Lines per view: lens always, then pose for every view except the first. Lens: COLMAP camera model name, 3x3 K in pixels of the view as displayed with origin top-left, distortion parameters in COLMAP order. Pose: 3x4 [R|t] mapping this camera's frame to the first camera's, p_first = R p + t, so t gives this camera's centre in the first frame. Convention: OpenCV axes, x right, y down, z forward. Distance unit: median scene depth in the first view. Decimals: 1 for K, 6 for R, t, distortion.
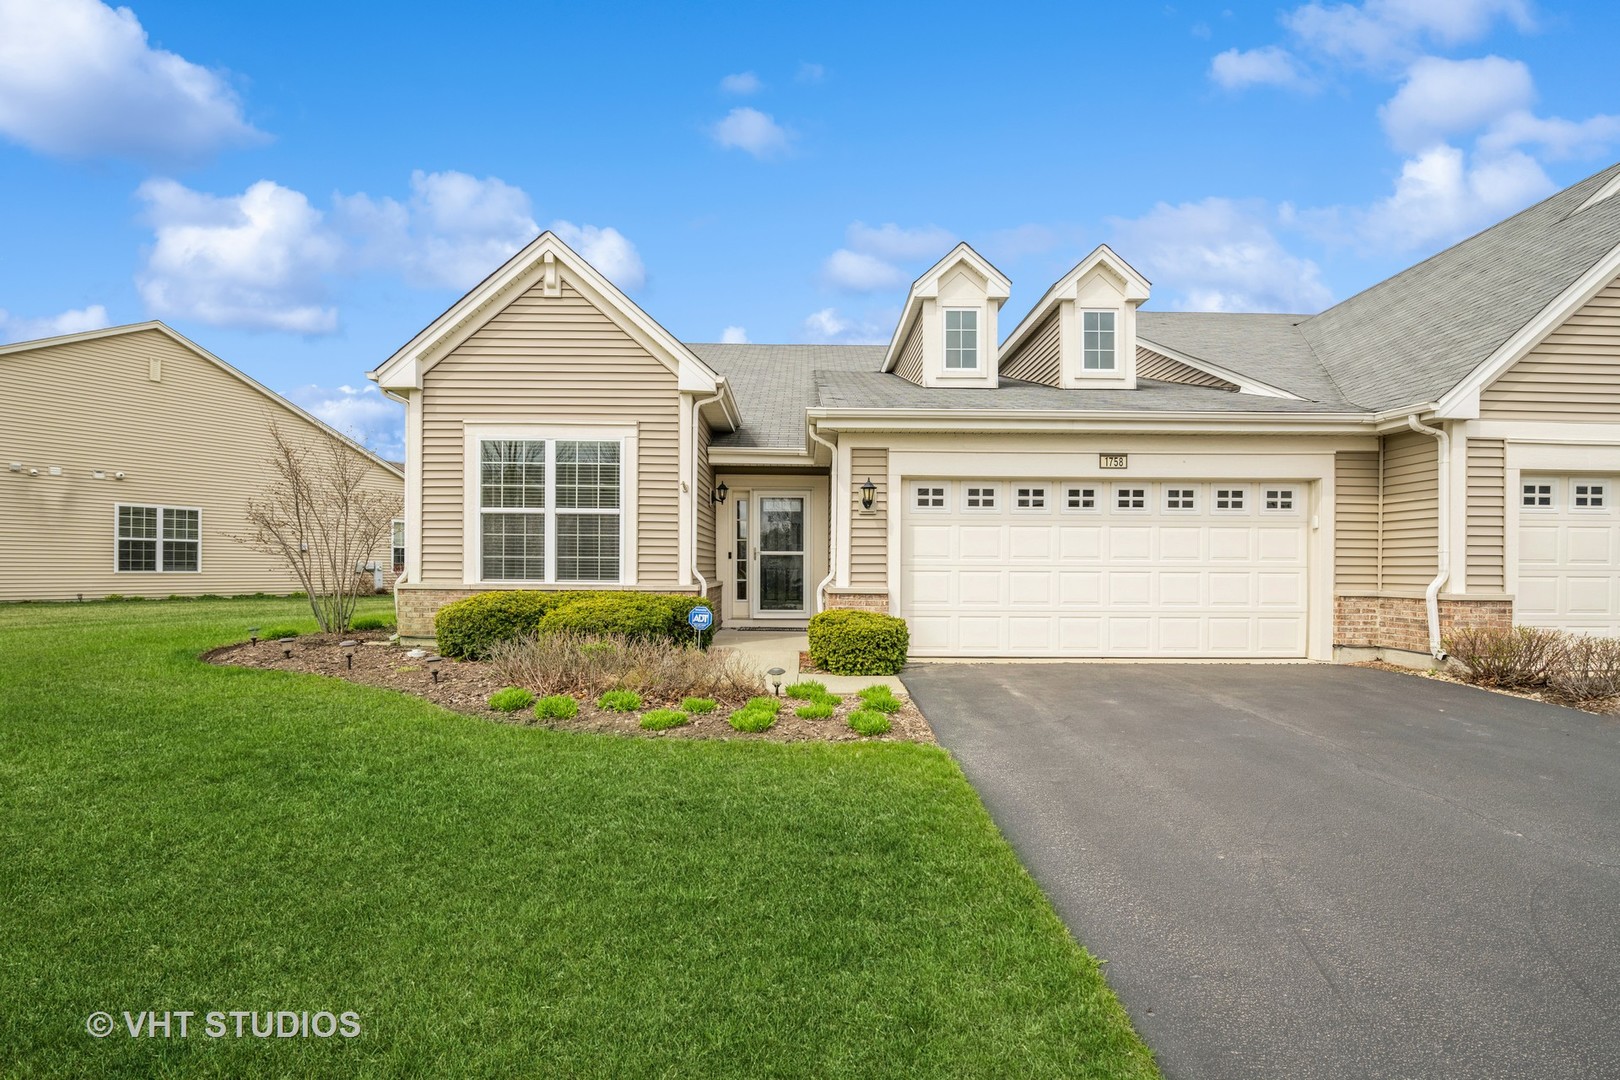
lens RADIAL K [[732.6, 0, 810.7], [0, 732.6, 546.8], [0, 0, 1]] dist [-0.023936, 0.000401]
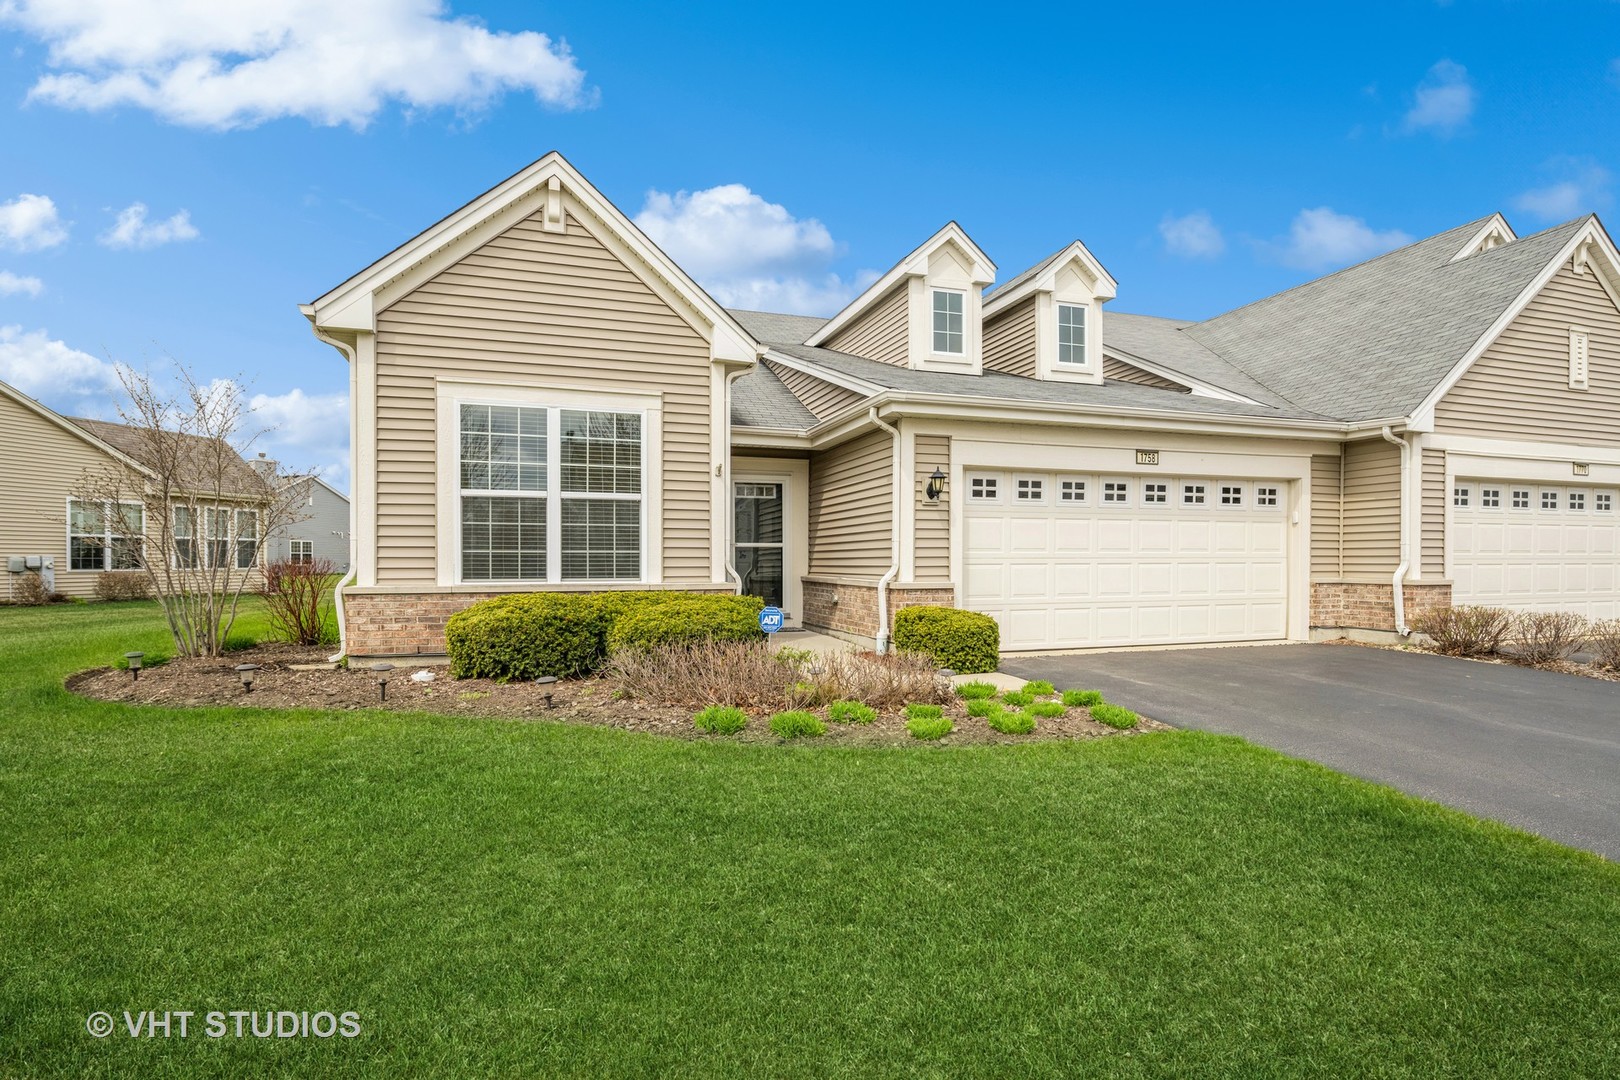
lens RADIAL K [[832.8, 0, 816.5], [0, 832.8, 540.5], [0, 0, 1]] dist [-0.019064, -0.001707]
pose [[0.947757, -0.000189, 0.318993, -0.378172], [-0.001812, 0.999981, 0.005975, -0.004255], [-0.318988, -0.006241, 0.947738, 0.023865]]
